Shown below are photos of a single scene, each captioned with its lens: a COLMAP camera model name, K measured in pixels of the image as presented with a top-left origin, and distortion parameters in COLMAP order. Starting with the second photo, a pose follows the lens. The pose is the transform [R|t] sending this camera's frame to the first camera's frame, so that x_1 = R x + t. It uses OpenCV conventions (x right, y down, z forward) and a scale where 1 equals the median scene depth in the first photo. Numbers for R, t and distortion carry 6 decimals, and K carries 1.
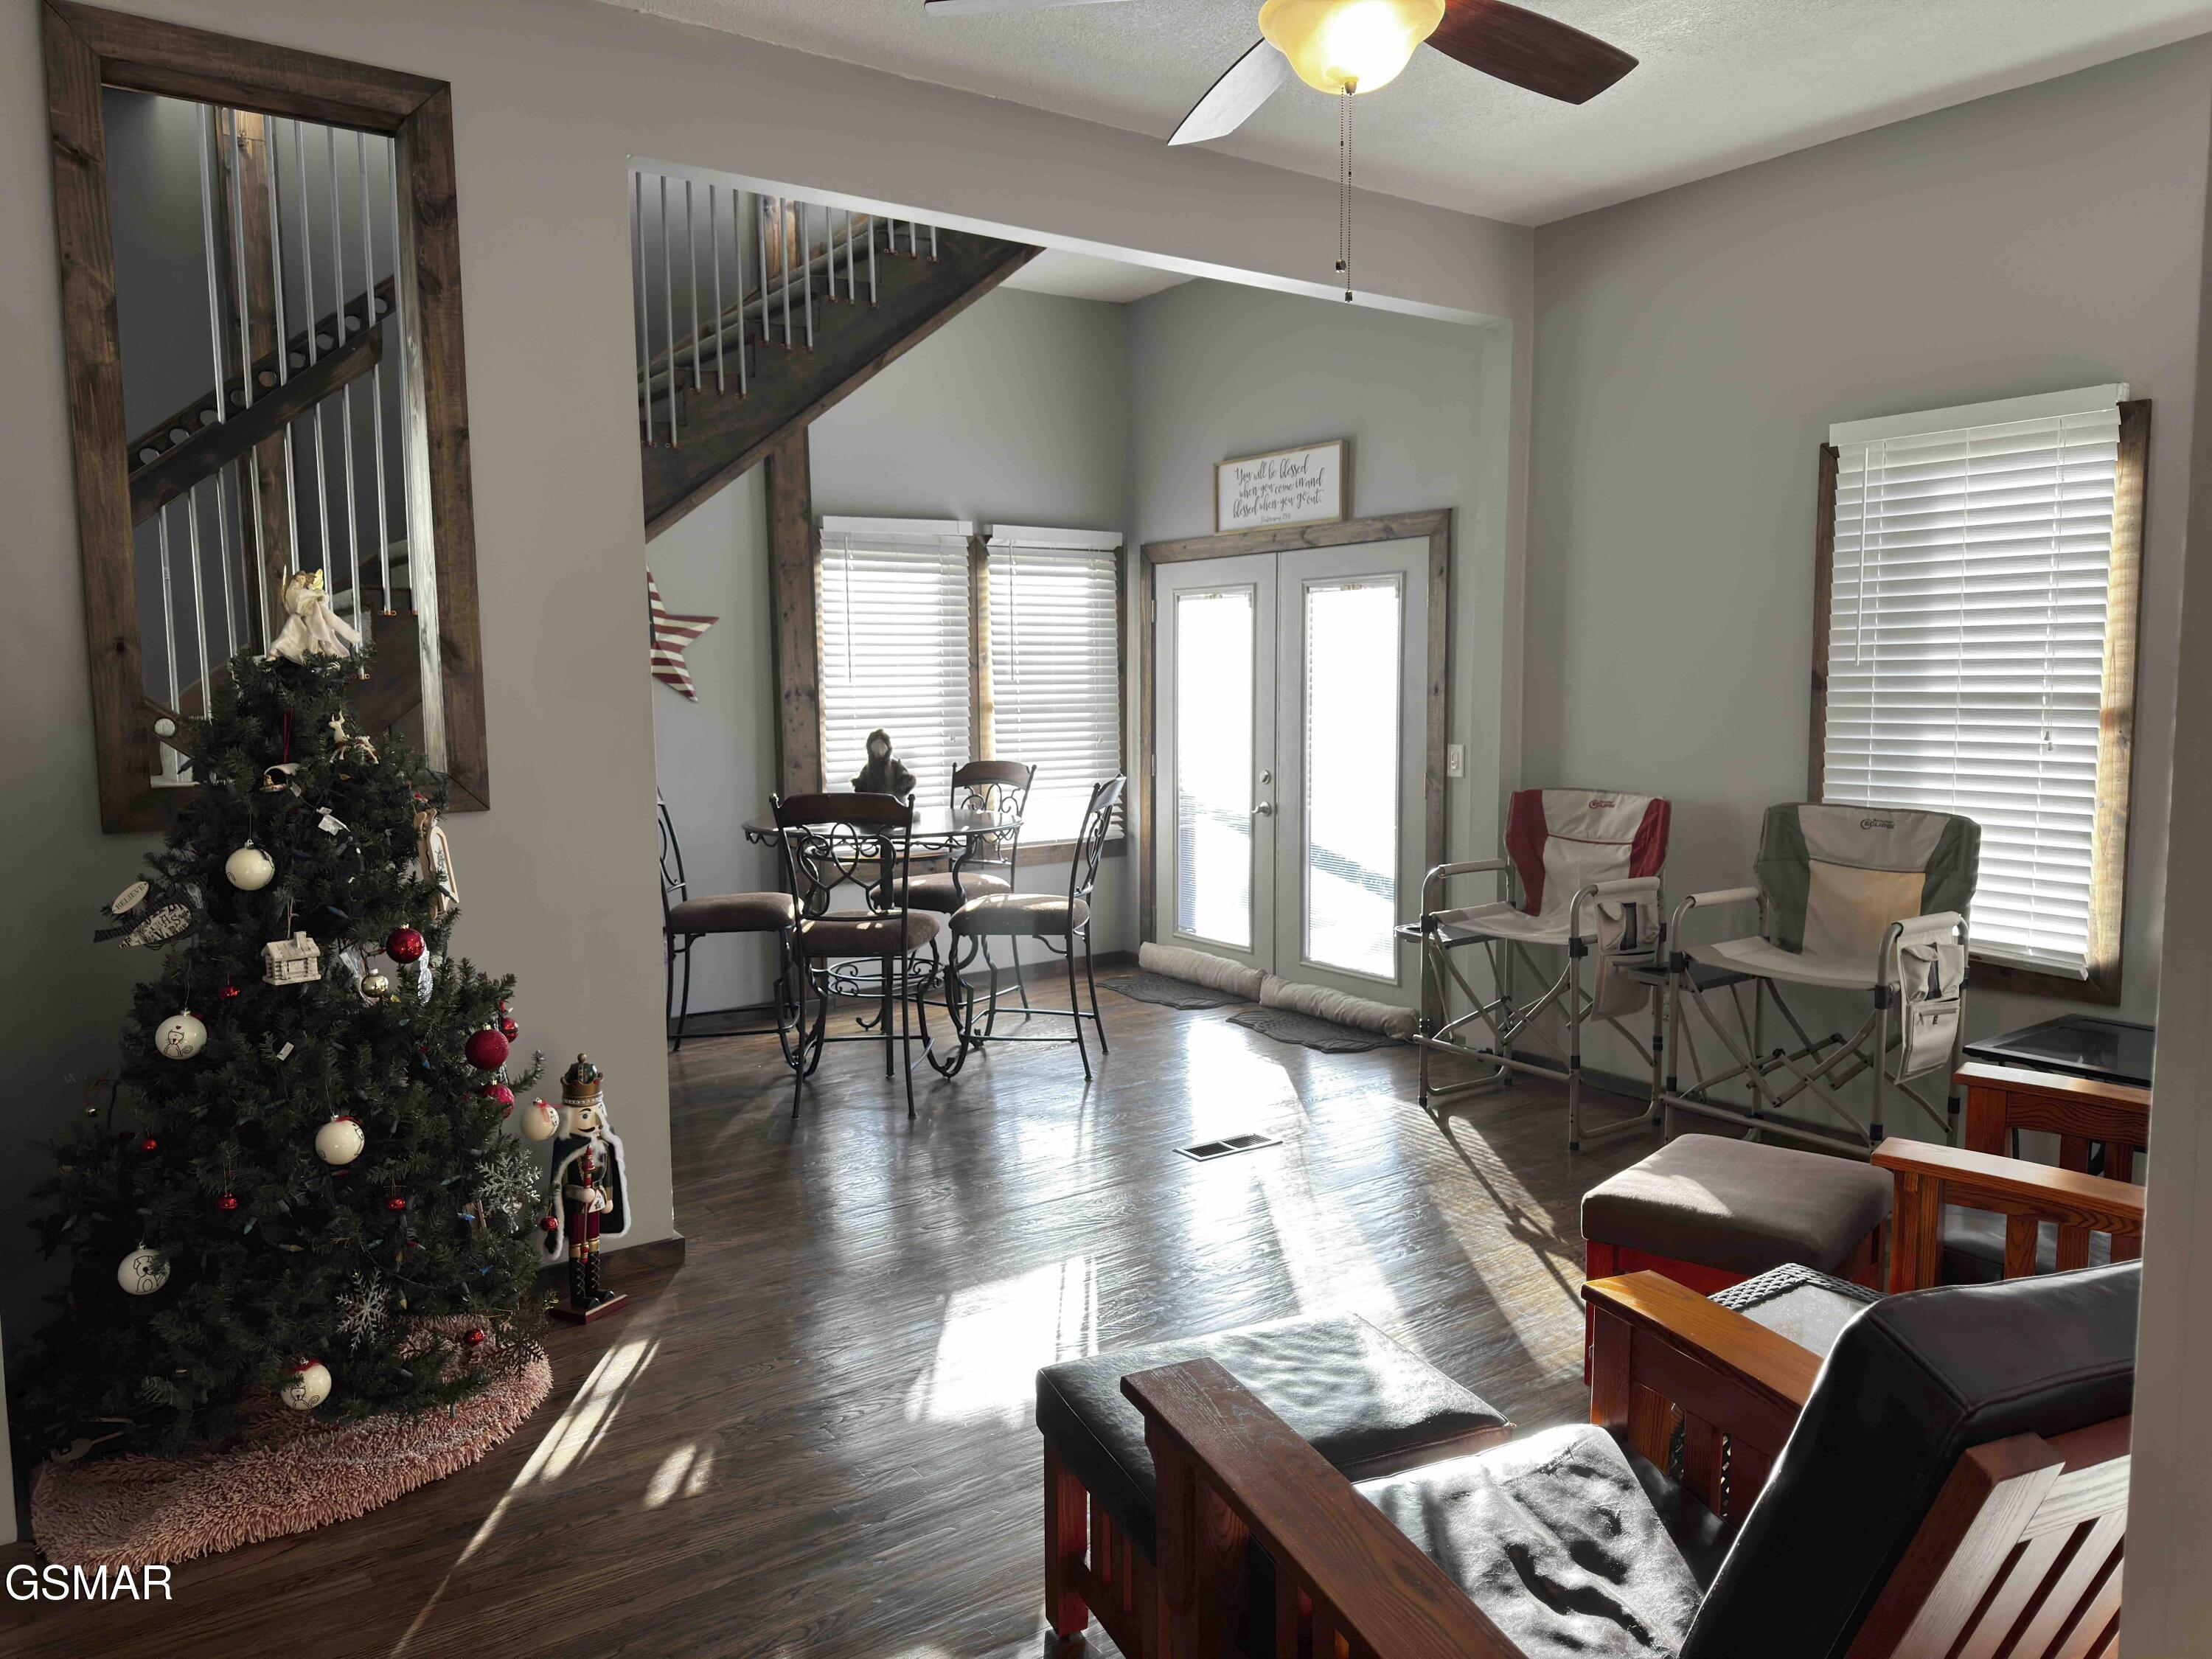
lens RADIAL K [[1557.3, 0, 1120.5], [0, 1557.3, 830.3], [0, 0, 1]] dist [0.074932, -0.091686]
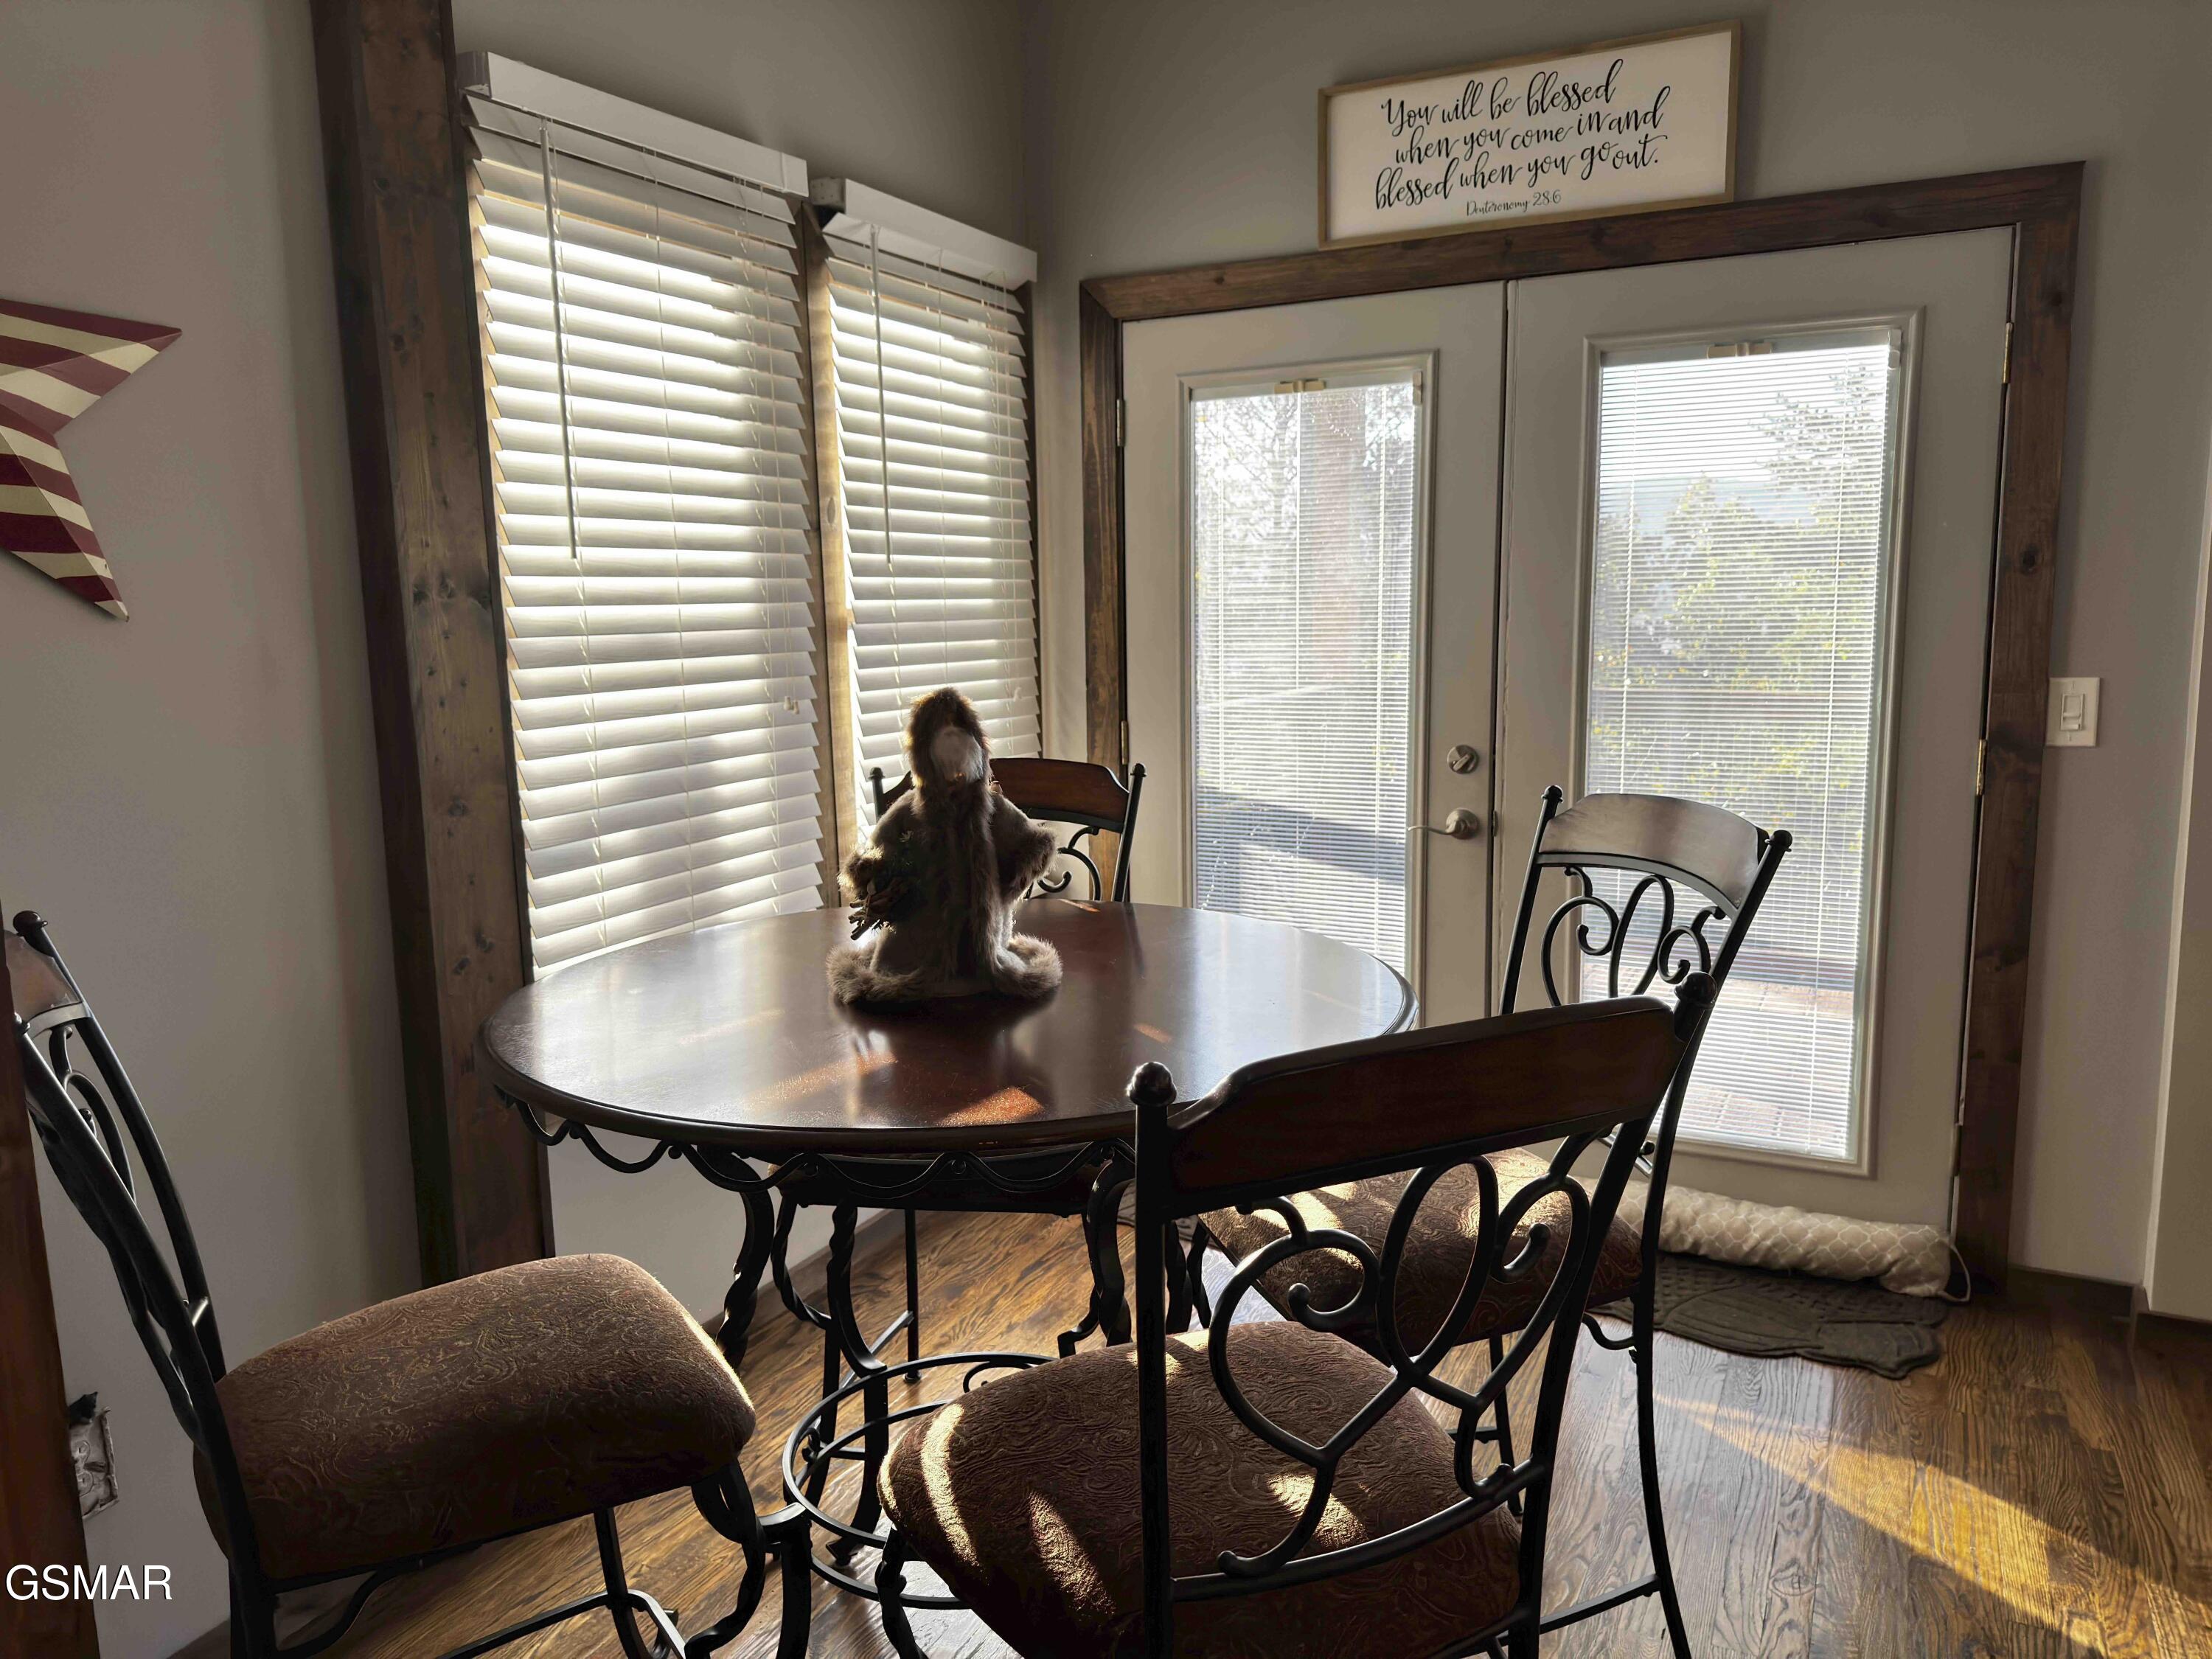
lens RADIAL K [[1547.3, 0, 1106.0], [0, 1547.3, 829.5], [0, 0, 1]] dist [0.042428, -0.097471]
pose [[0.889562, -0.077055, 0.450268, -0.233055], [0.058280, 0.996760, 0.055438, -0.046912], [-0.453081, -0.023073, 0.891171, 0.641797]]
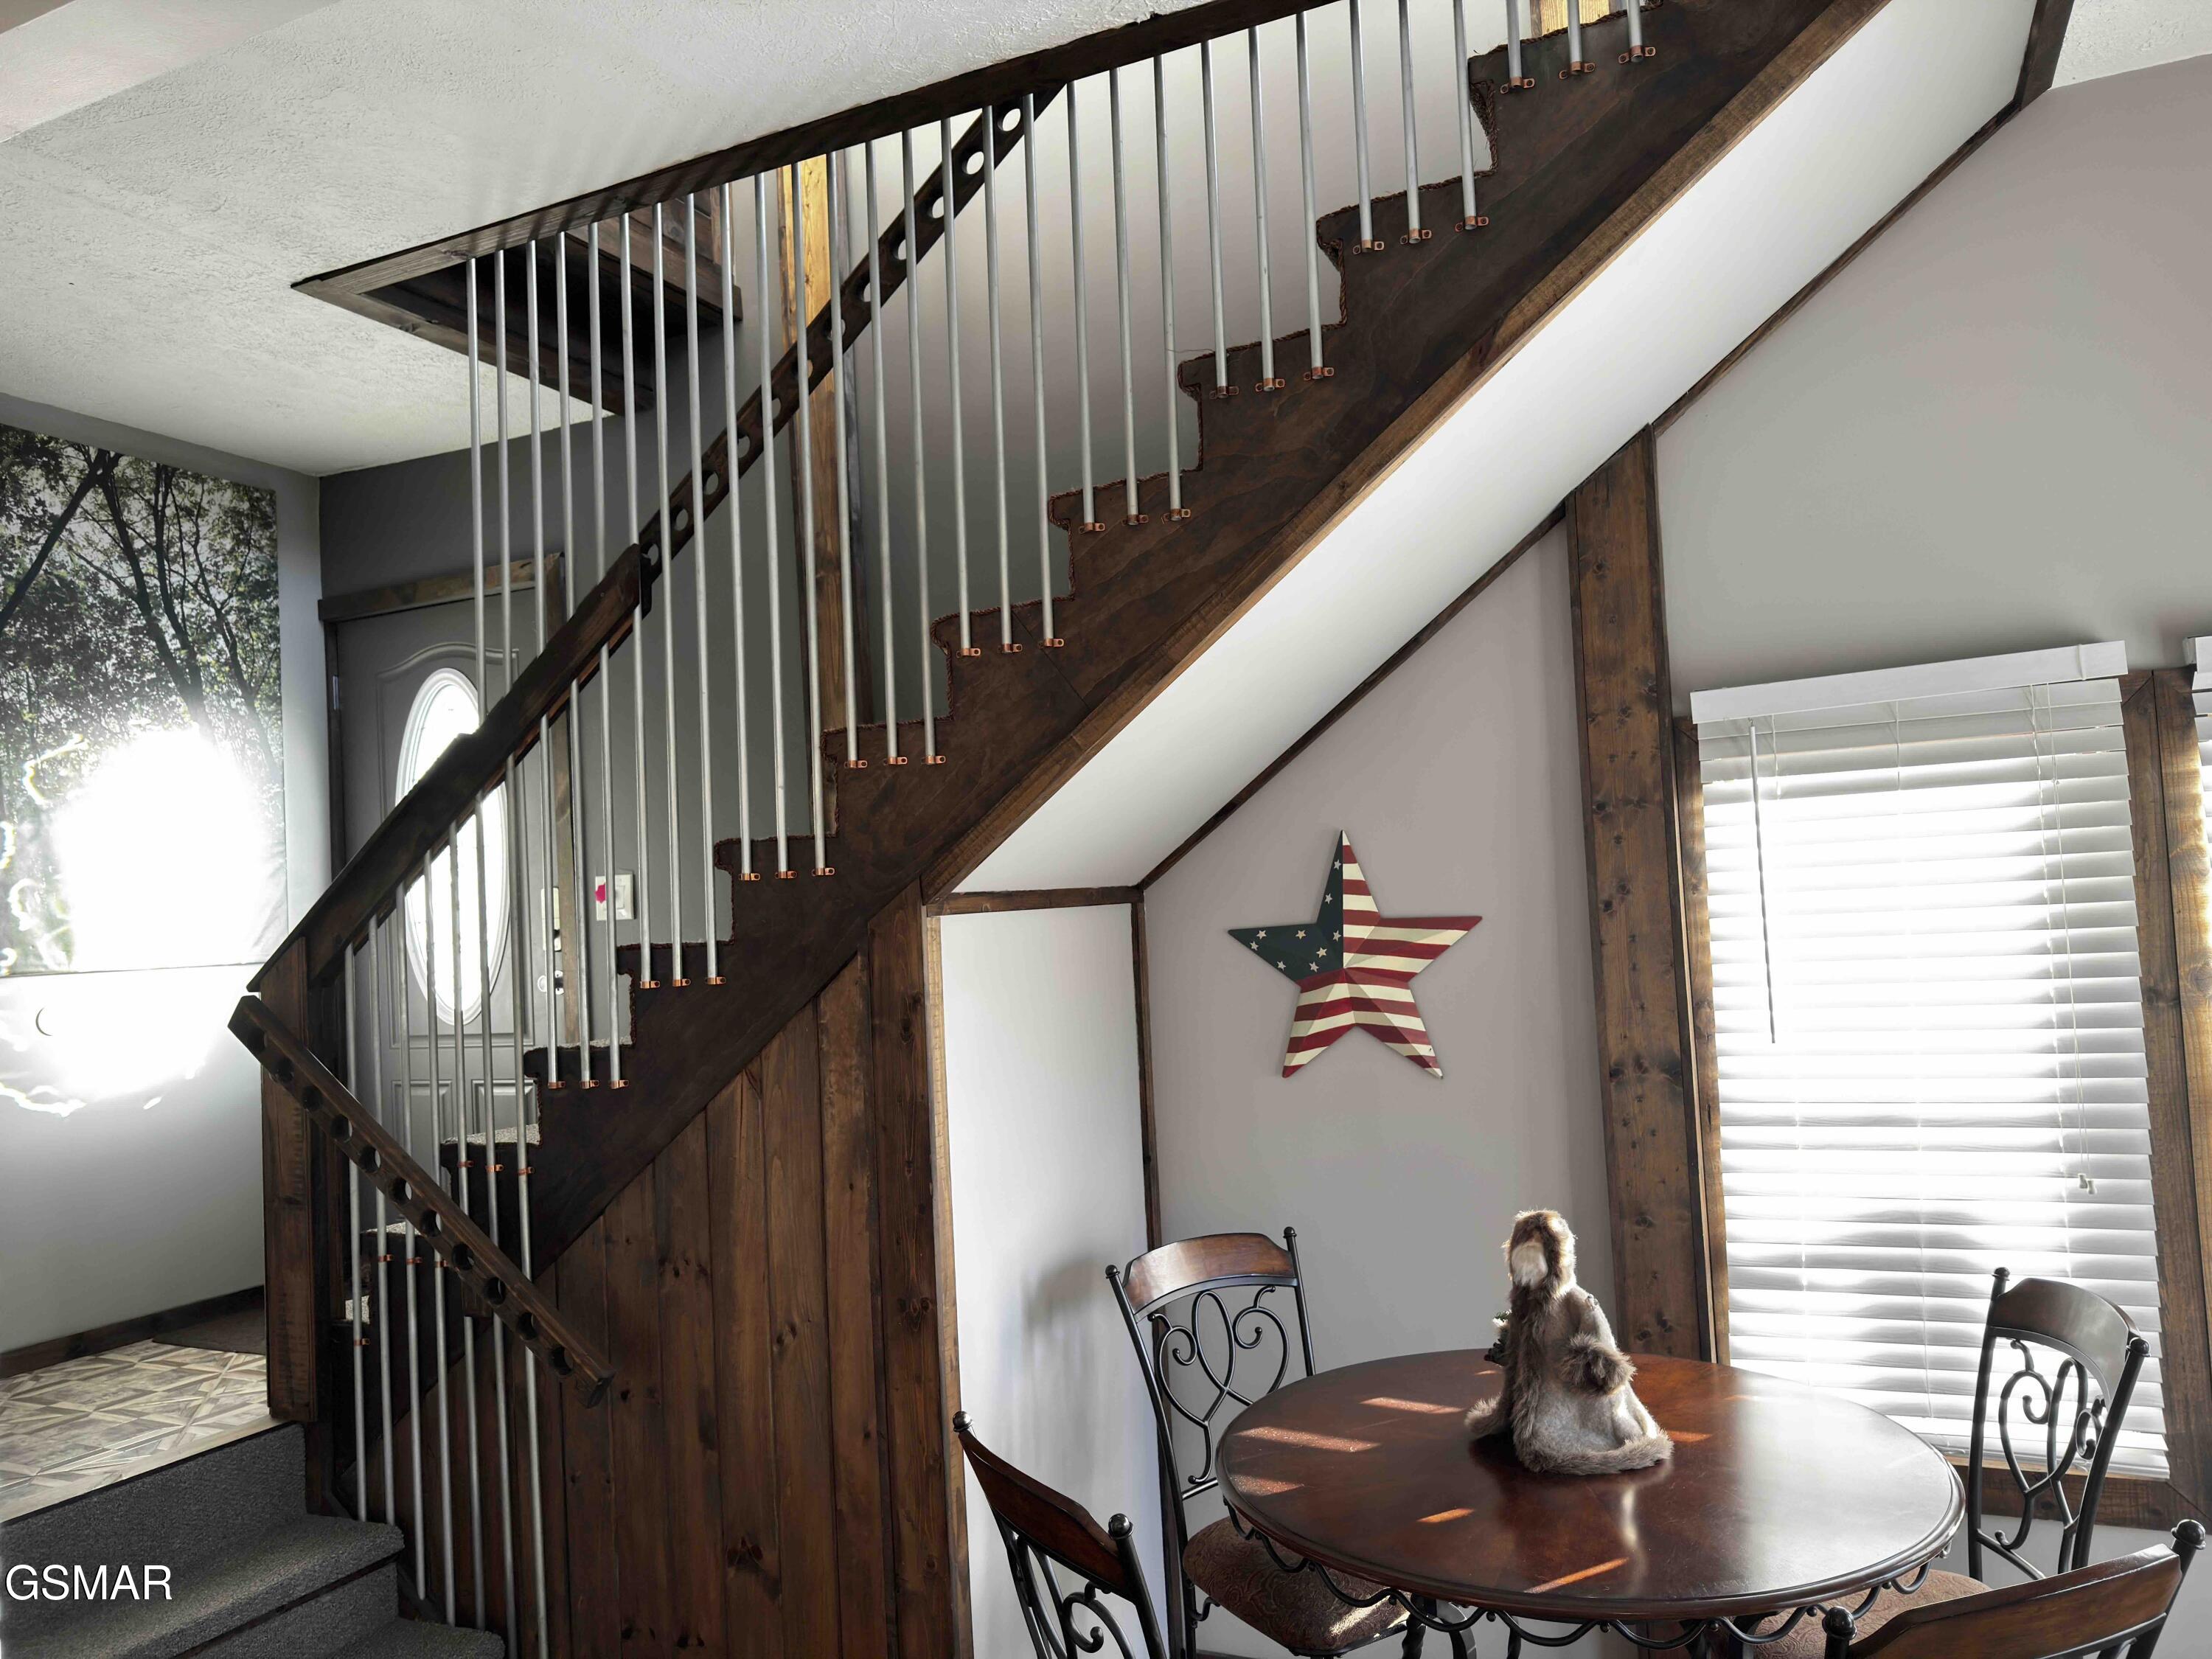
lens RADIAL K [[1514.7, 0, 1106.0], [0, 1514.7, 829.5], [0, 0, 1]] dist [0.076219, -0.103724]
pose [[0.457821, -0.060254, -0.887000, 0.136332], [-0.041168, 0.995194, -0.088852, -0.111189], [0.888091, 0.077194, 0.453140, 0.635503]]
